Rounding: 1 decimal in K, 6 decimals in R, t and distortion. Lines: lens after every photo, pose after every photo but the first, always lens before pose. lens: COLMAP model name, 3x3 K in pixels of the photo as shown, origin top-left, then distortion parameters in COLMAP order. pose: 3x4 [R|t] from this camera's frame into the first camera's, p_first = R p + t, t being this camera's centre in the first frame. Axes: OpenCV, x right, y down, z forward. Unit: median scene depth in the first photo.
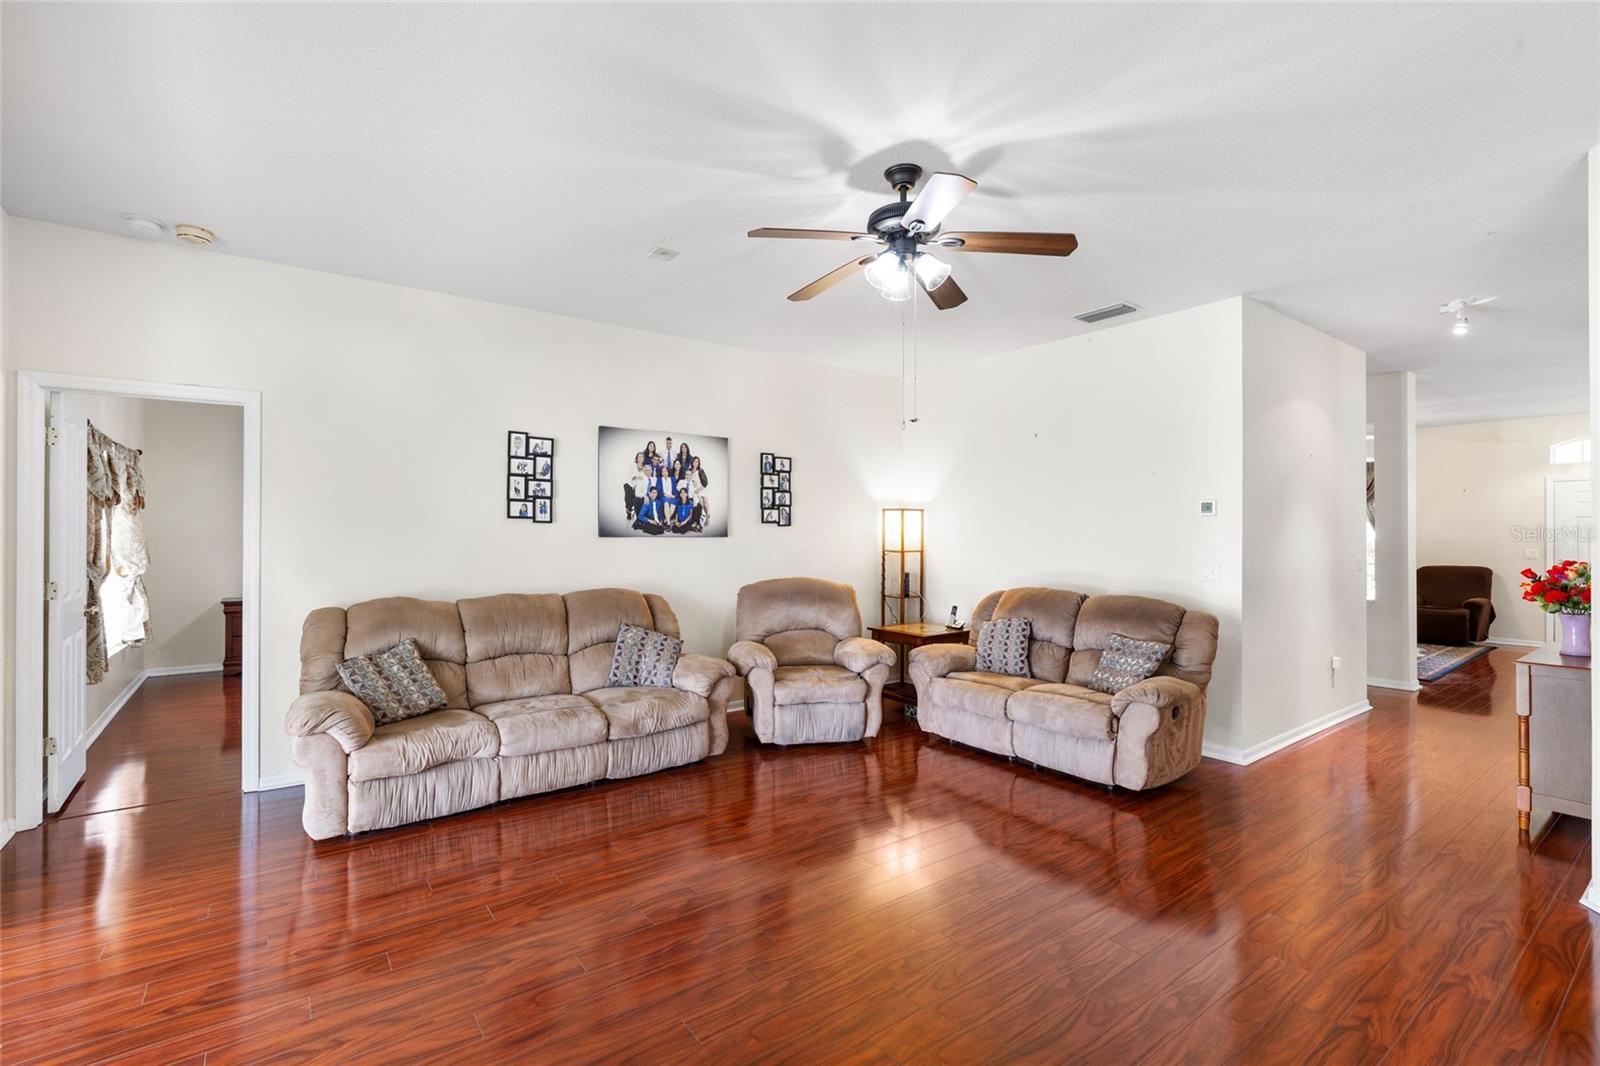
lens RADIAL K [[727.9, 0, 799.5], [0, 727.9, 528.6], [0, 0, 1]] dist [0.000015, 0.001728]
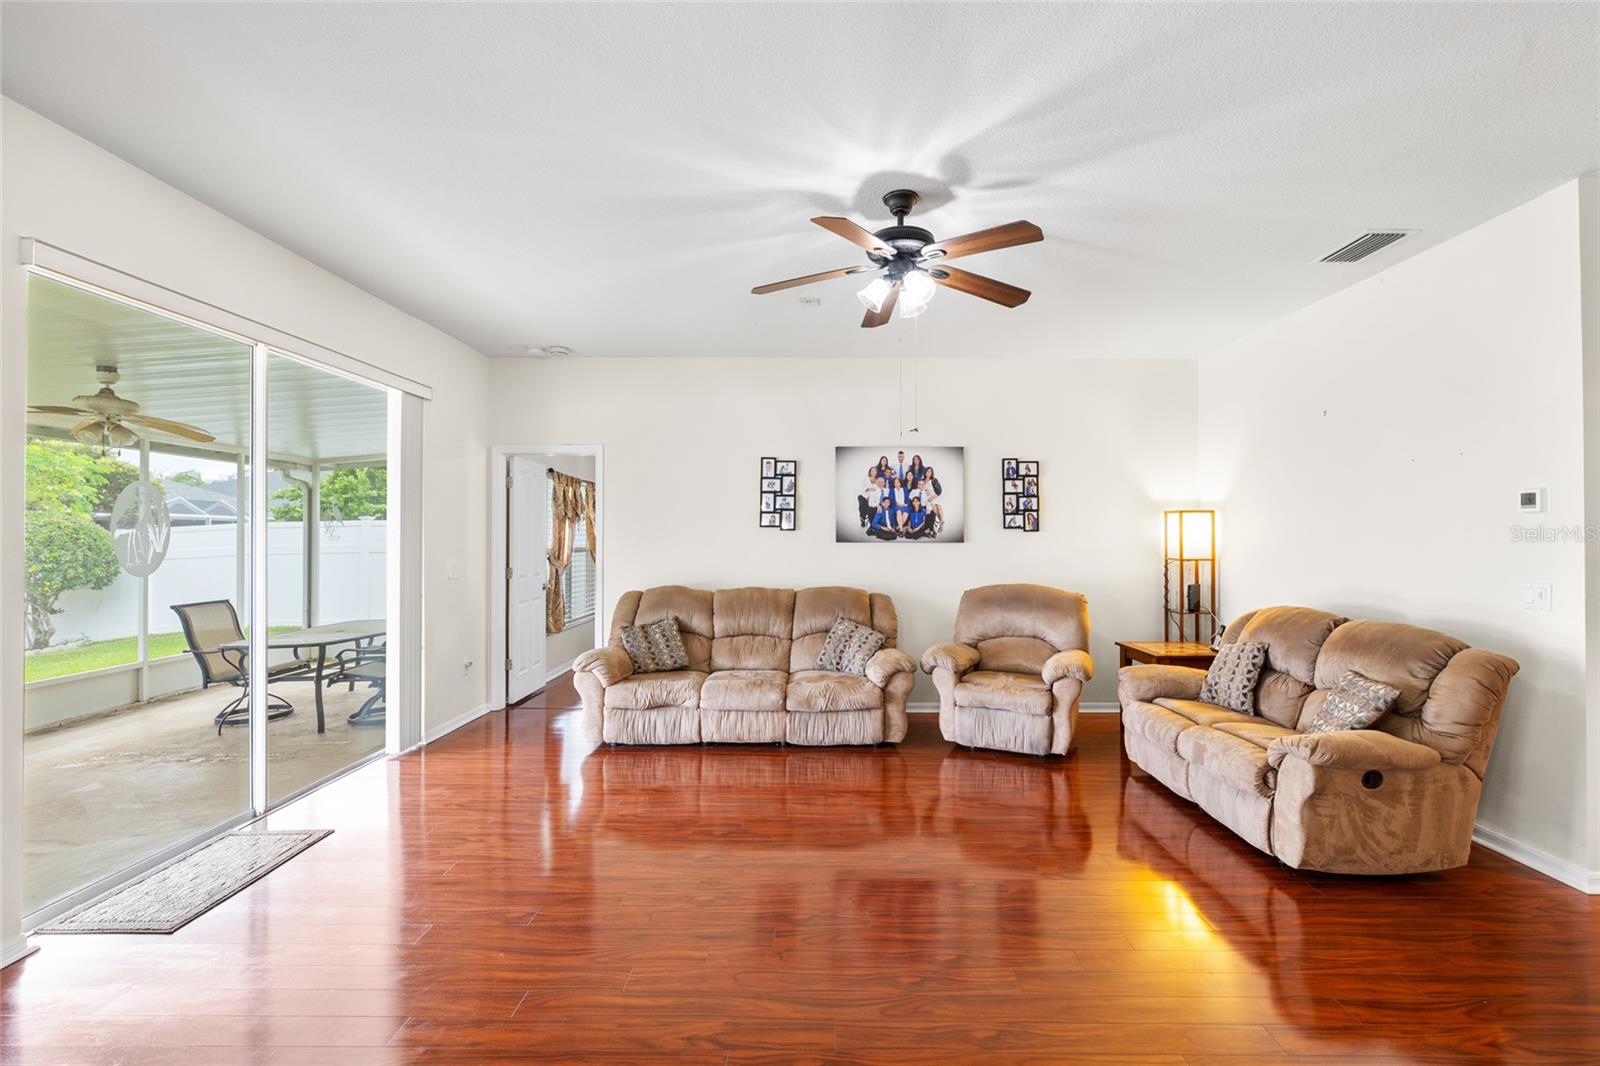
lens RADIAL K [[727.9, 0, 803.6], [0, 727.9, 531.4], [0, 0, 1]] dist [0.000015, 0.001728]
pose [[0.796073, -0.007457, -0.605154, 0.431254], [0.005121, 0.999971, -0.005585, 0.000459], [0.605178, 0.001347, 0.796089, 0.048589]]
